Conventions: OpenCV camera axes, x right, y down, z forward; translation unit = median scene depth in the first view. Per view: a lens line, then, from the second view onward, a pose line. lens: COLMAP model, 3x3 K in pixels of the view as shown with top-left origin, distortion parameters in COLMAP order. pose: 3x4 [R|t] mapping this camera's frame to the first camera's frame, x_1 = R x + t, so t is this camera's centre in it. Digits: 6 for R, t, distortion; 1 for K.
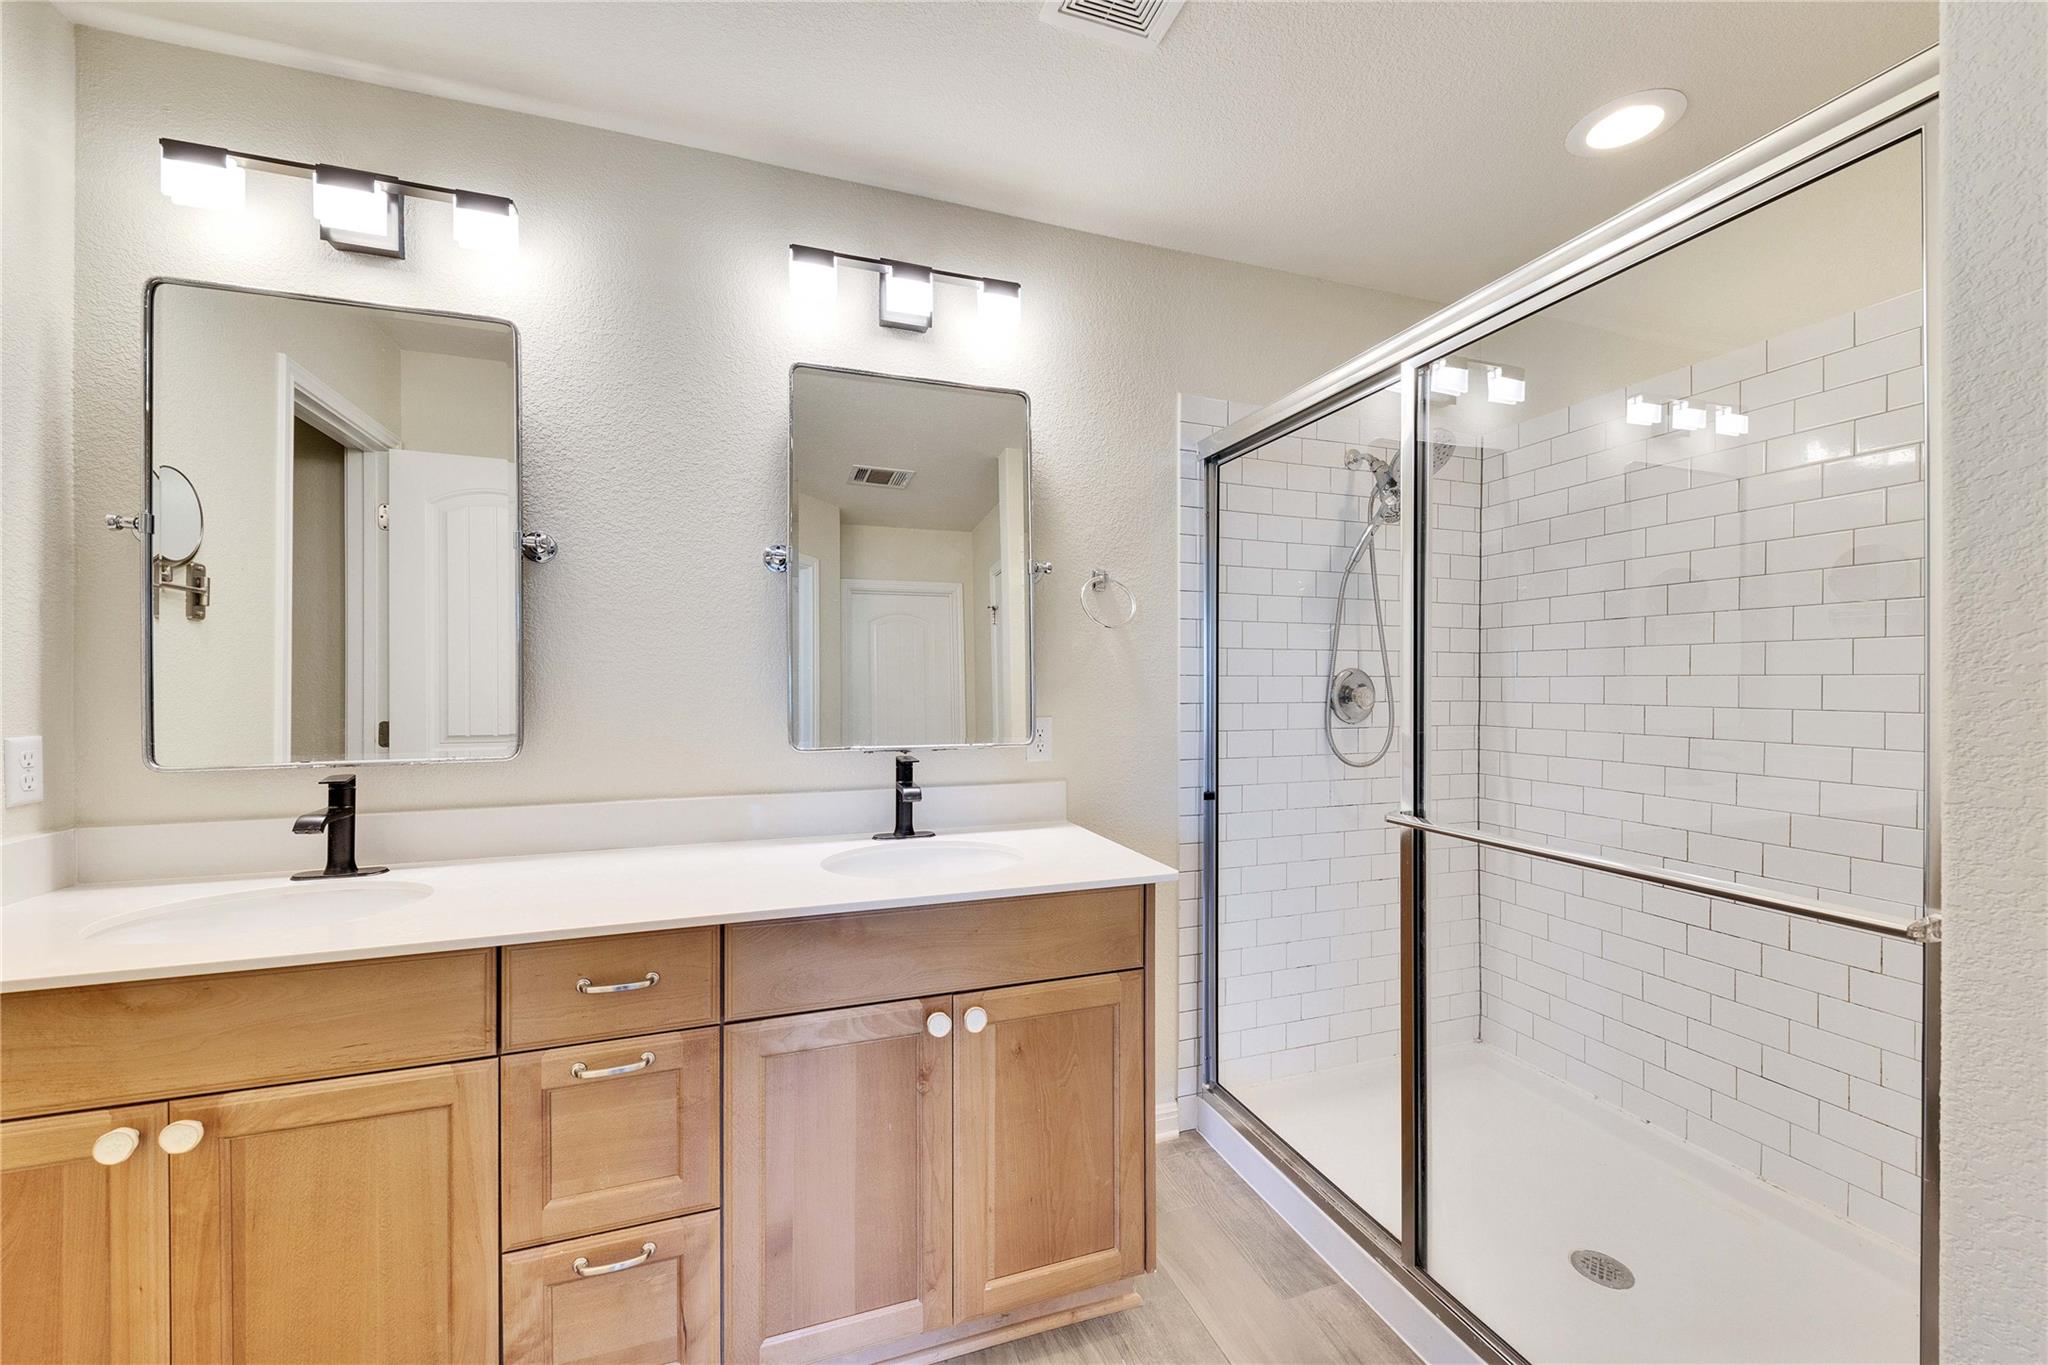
lens RADIAL K [[779.8, 0, 1036.8], [0, 779.8, 685.2], [0, 0, 1]] dist [0.000241, -0.001078]
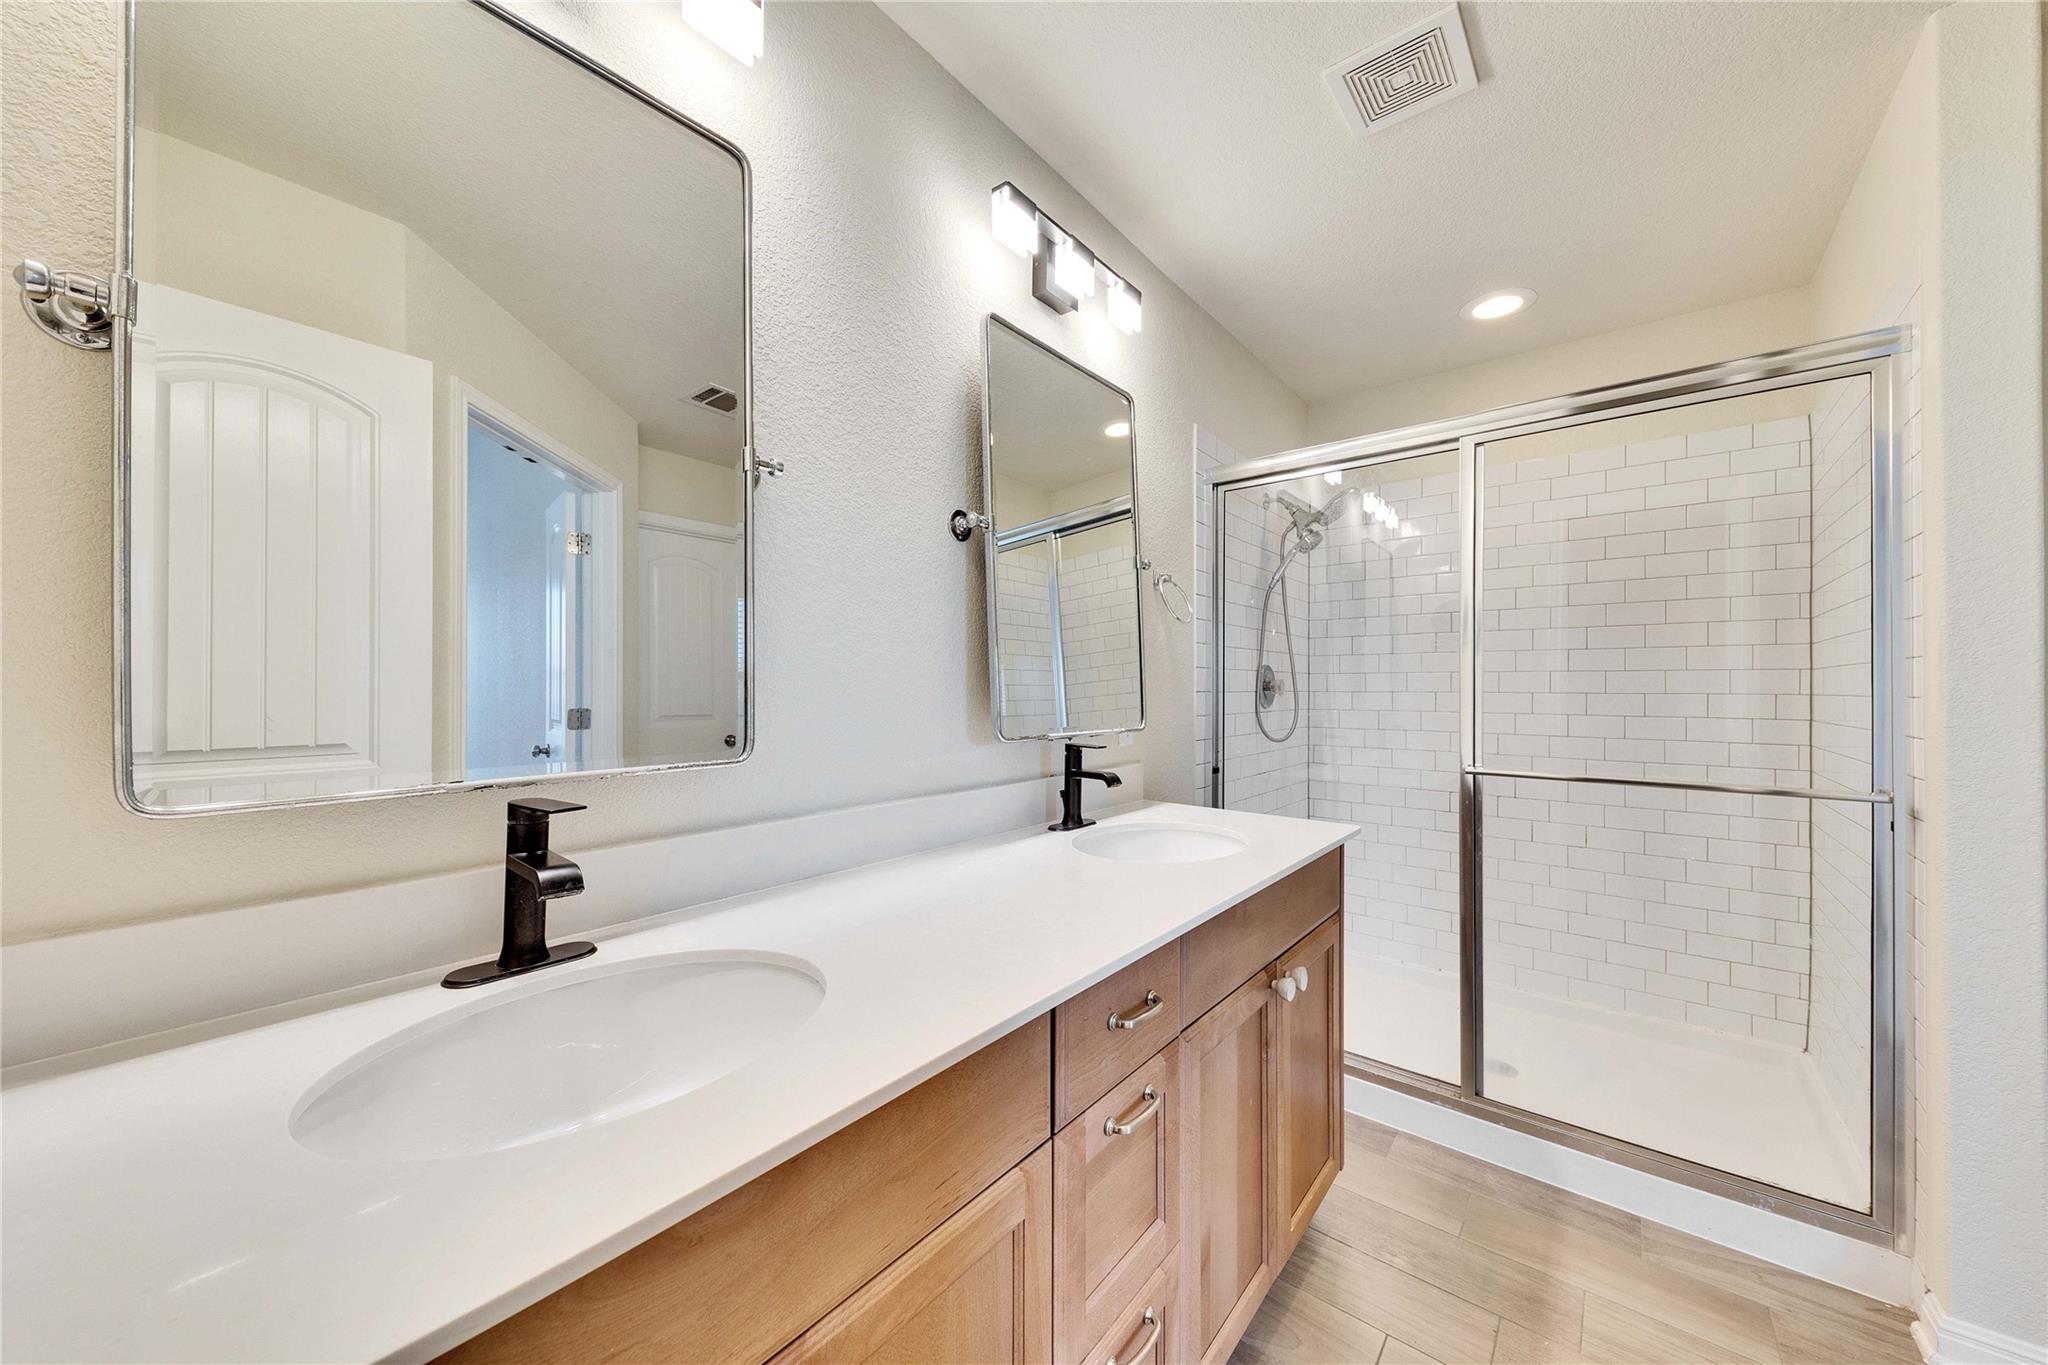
lens RADIAL K [[706.8, 0, 1028.0], [0, 706.8, 689.0], [0, 0, 1]] dist [0.000845, -0.000378]
pose [[0.863505, 0.001575, 0.504338, -0.666264], [-0.002246, 0.999997, 0.000722, 0.022855], [-0.504335, -0.001756, 0.863506, 0.260863]]
